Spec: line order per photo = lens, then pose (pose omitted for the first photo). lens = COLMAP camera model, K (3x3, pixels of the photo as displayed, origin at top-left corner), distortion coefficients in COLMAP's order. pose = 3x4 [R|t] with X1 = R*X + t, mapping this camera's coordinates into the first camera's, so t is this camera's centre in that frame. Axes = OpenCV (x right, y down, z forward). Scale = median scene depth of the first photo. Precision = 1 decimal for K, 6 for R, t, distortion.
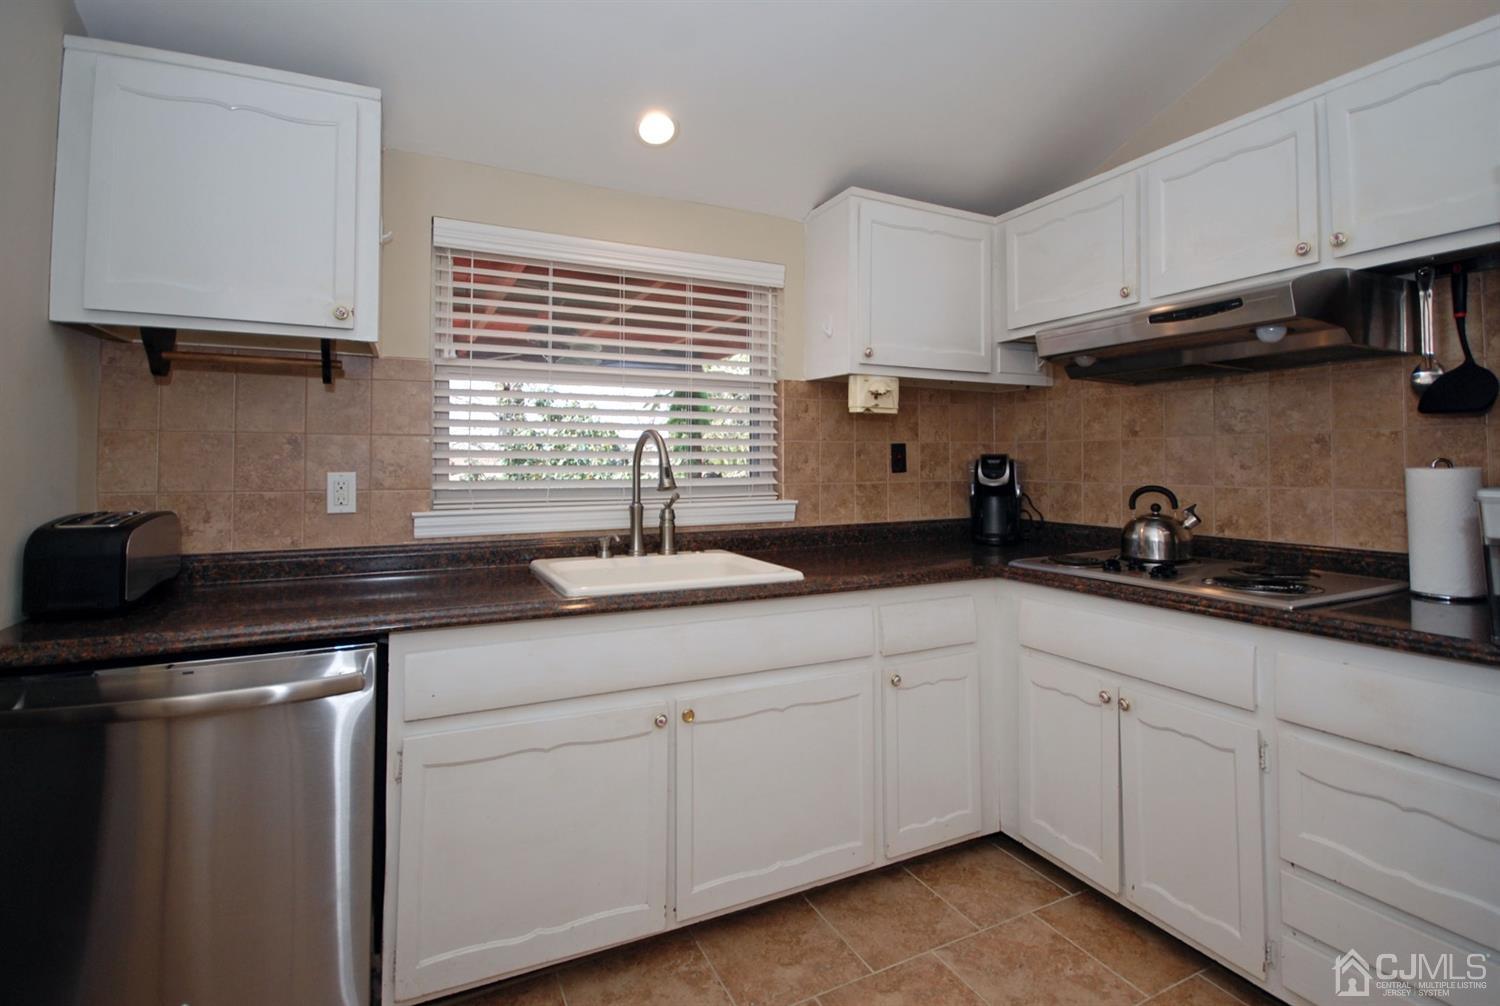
lens RADIAL K [[703.3, 0, 754.4], [0, 703.3, 444.6], [0, 0, 1]] dist [-0.002412, 0.000354]
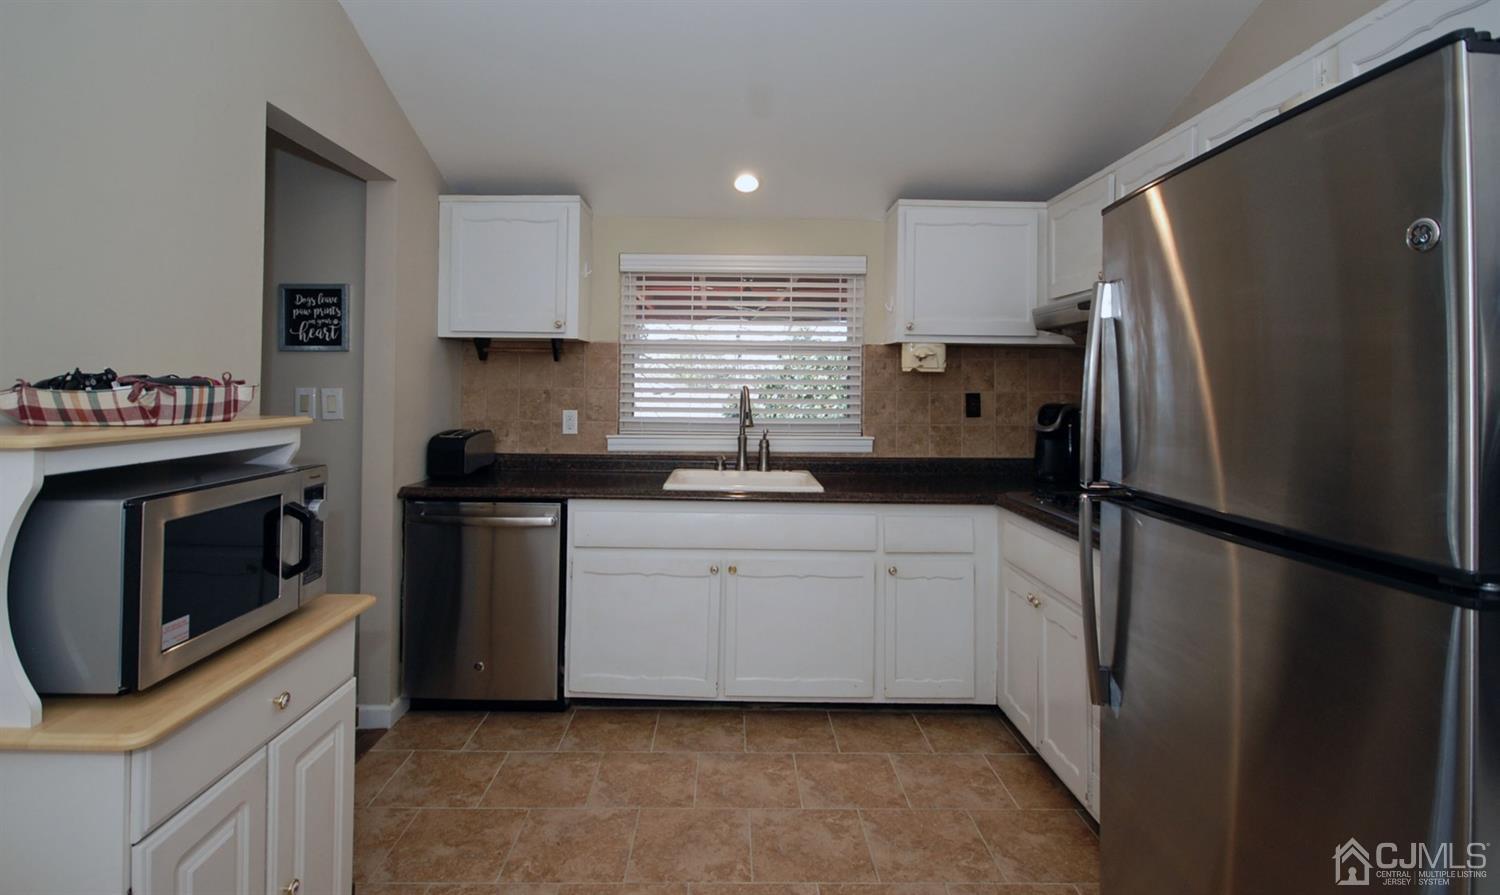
lens RADIAL K [[731.0, 0, 746.6], [0, 731.0, 375.5], [0, 0, 1]] dist [-0.000629, 0.000206]
pose [[0.902790, 0.005113, -0.430050, 0.516430], [-0.000396, 0.999939, 0.011057, -0.059697], [0.430081, -0.009812, 0.902737, -0.387087]]
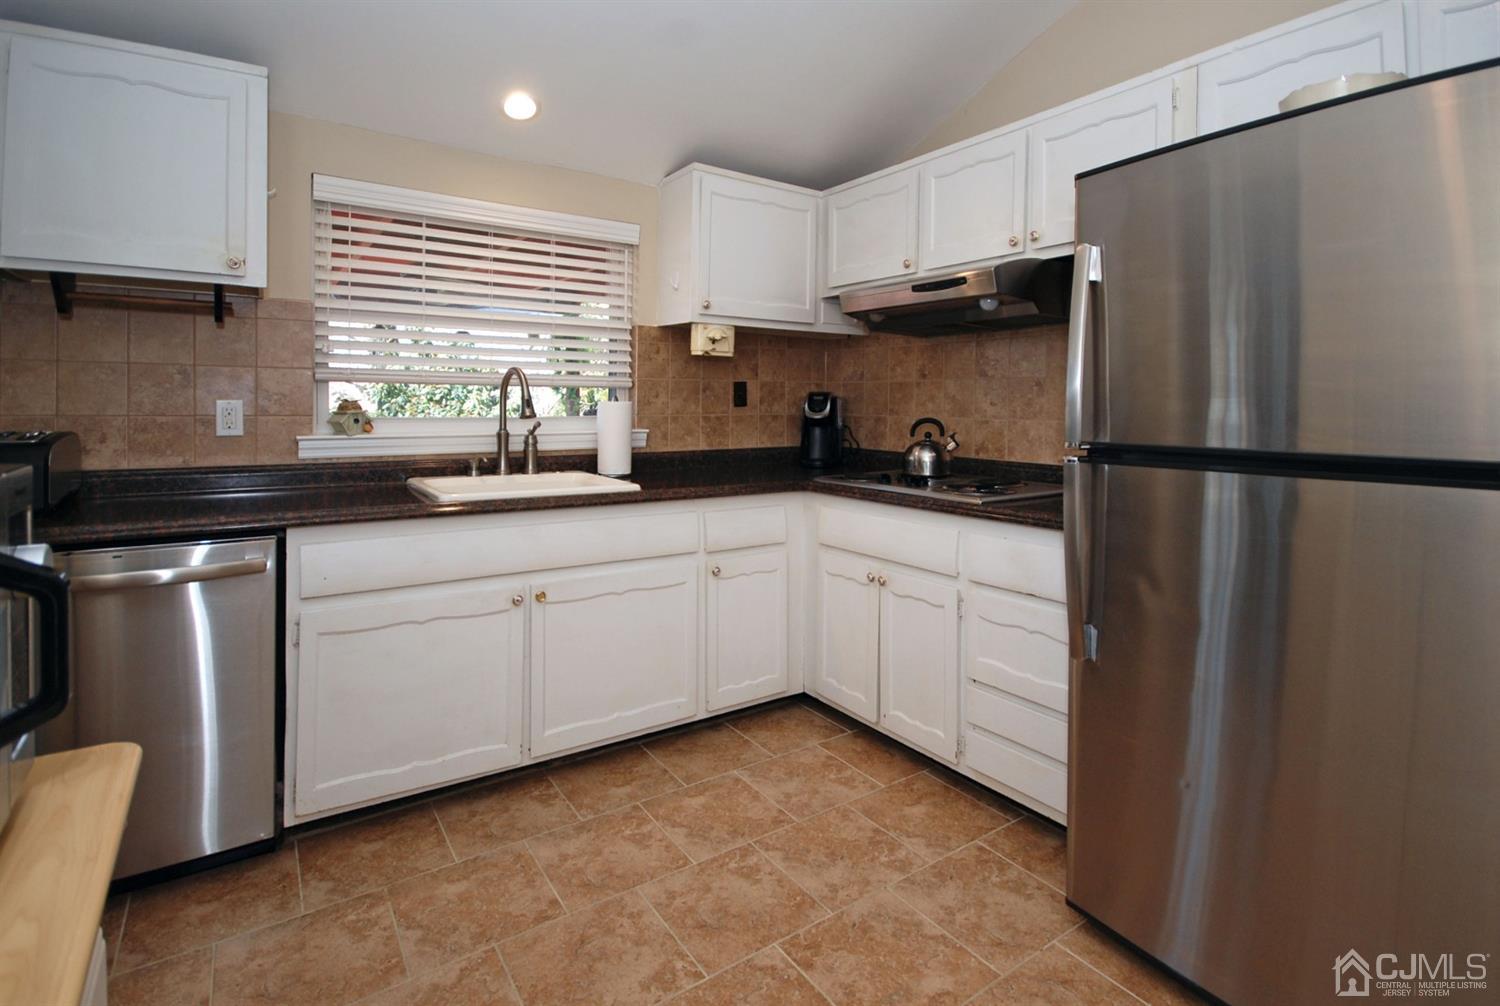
lens RADIAL K [[726.4, 0, 756.7], [0, 726.4, 411.9], [0, 0, 1]] dist [-0.000580, 0.001166]
pose [[0.989535, 0.008275, 0.144057, 0.077493], [-0.014157, 0.999105, 0.039857, -0.000281], [-0.143598, -0.041479, 0.988766, -0.255844]]
